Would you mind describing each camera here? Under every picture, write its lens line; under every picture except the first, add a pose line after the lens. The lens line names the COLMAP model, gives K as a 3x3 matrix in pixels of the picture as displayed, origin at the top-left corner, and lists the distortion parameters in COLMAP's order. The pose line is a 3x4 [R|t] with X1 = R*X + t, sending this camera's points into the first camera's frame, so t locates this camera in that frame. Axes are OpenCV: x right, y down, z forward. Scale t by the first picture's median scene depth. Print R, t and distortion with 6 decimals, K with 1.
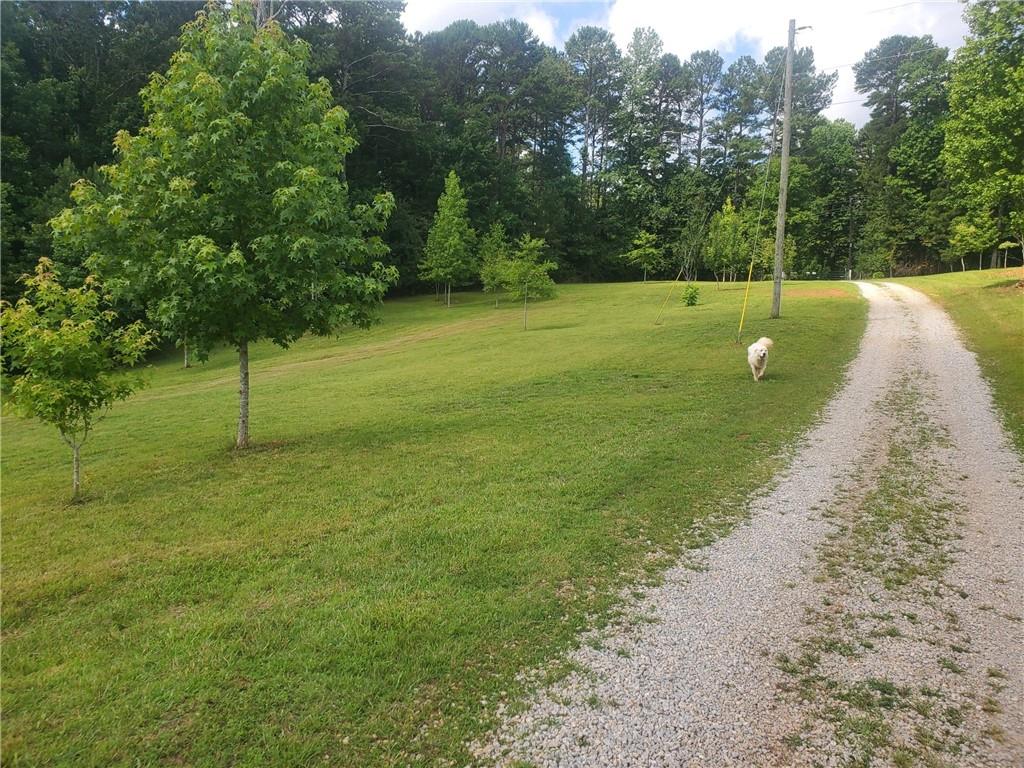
lens RADIAL K [[781.4, 0, 502.8], [0, 781.4, 382.6], [0, 0, 1]] dist [0.024470, 0.012841]
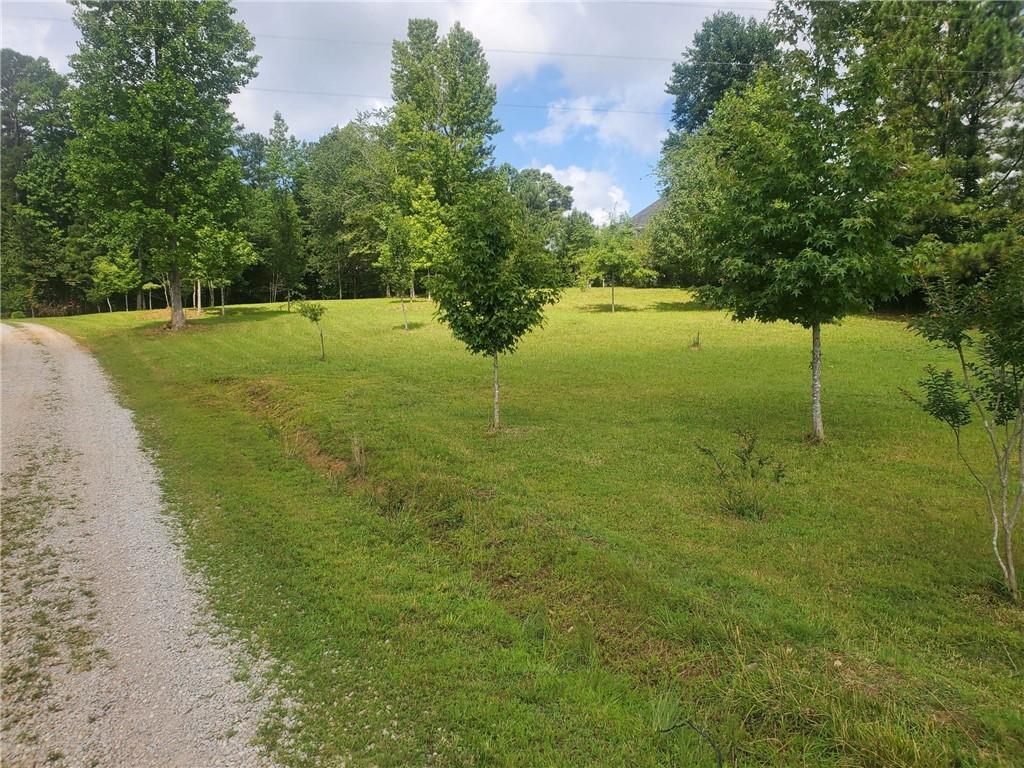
lens RADIAL K [[781.4, 0, 502.8], [0, 781.4, 382.6], [0, 0, 1]] dist [0.024470, 0.012841]
pose [[0.554954, -0.055162, 0.830050, 0.054313], [0.099005, 0.995087, -0.000064, -0.010028], [-0.825969, 0.082215, 0.557689, 0.088905]]
